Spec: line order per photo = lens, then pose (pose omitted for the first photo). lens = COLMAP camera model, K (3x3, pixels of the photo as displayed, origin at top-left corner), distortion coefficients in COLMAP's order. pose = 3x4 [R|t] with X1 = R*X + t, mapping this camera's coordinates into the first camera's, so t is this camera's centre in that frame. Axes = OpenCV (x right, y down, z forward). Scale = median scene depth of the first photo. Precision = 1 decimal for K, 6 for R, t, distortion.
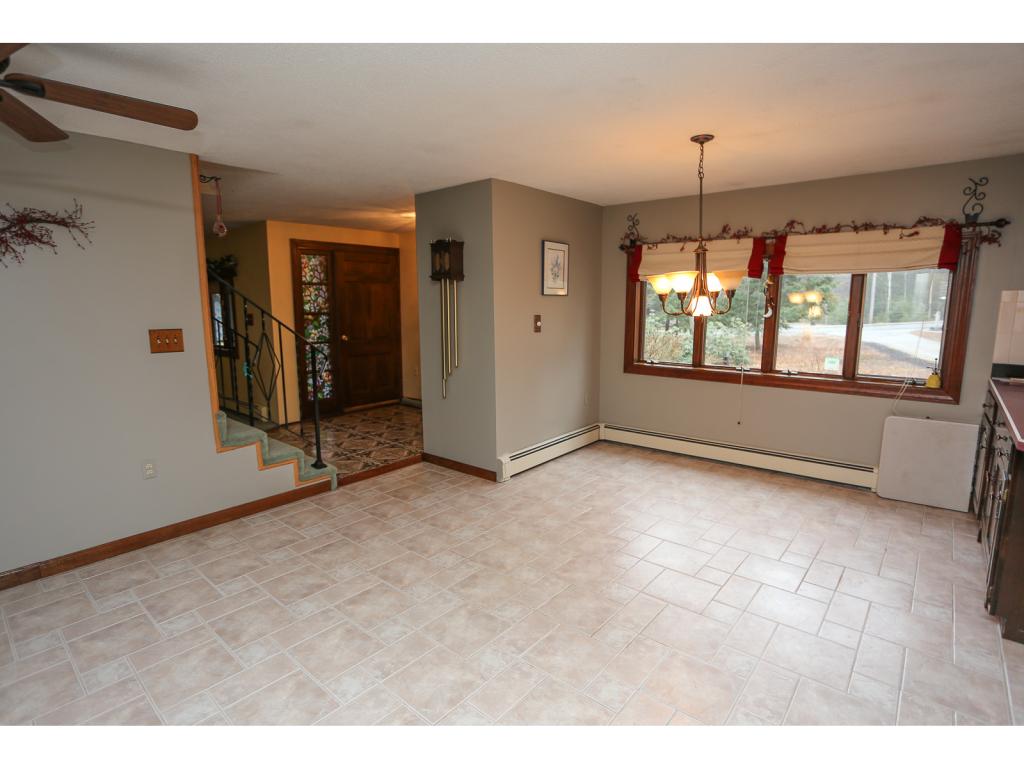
lens RADIAL K [[522.1, 0, 507.6], [0, 522.1, 380.6], [0, 0, 1]] dist [-0.044523, 0.012880]
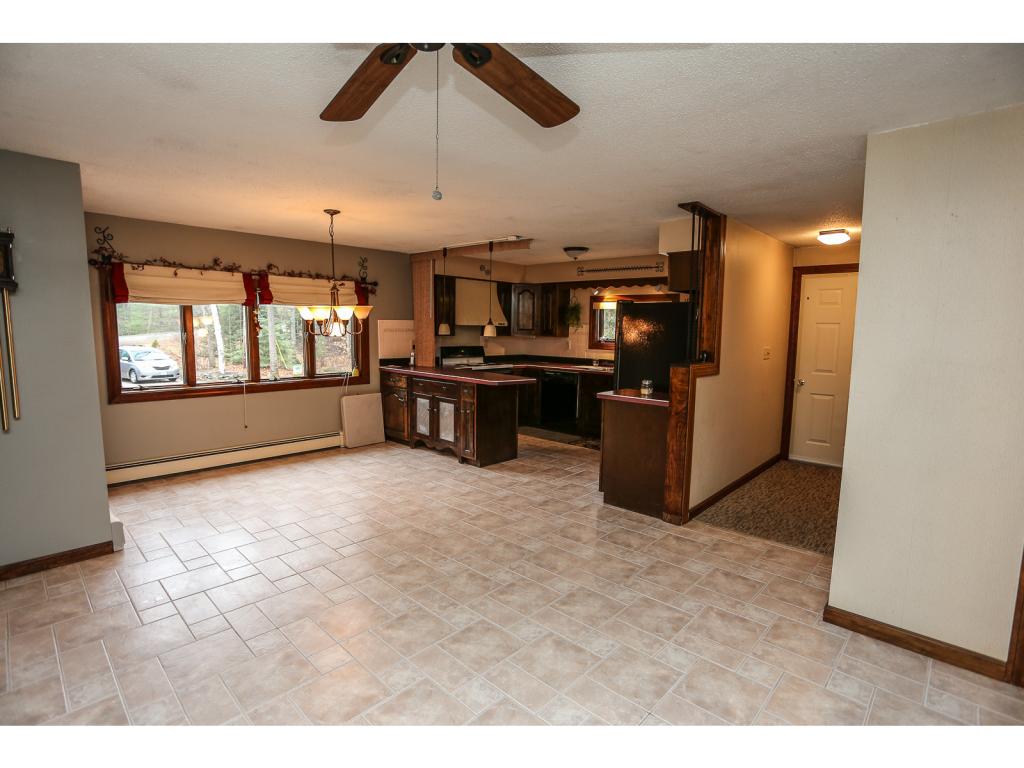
lens RADIAL K [[522.1, 0, 502.3], [0, 522.1, 385.3], [0, 0, 1]] dist [-0.044523, 0.012880]
pose [[0.067620, -0.107616, 0.991890, -0.779996], [0.134124, 0.986122, 0.097846, -0.056214], [-0.988655, 0.126420, 0.081115, 0.356227]]
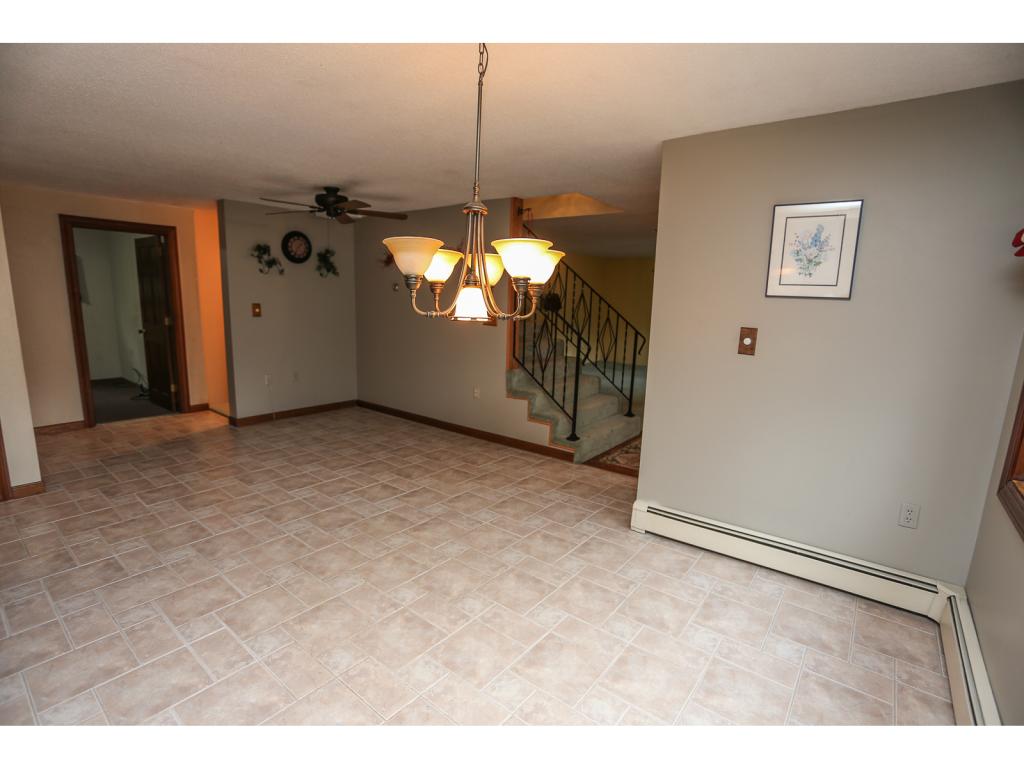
lens RADIAL K [[484.6, 0, 509.5], [0, 484.6, 381.5], [0, 0, 1]] dist [-0.025357, -0.000133]
pose [[0.044249, 0.175184, -0.983541, 0.726029], [-0.169972, 0.971471, 0.165387, -0.126620], [0.984455, 0.159856, 0.072763, 0.786202]]
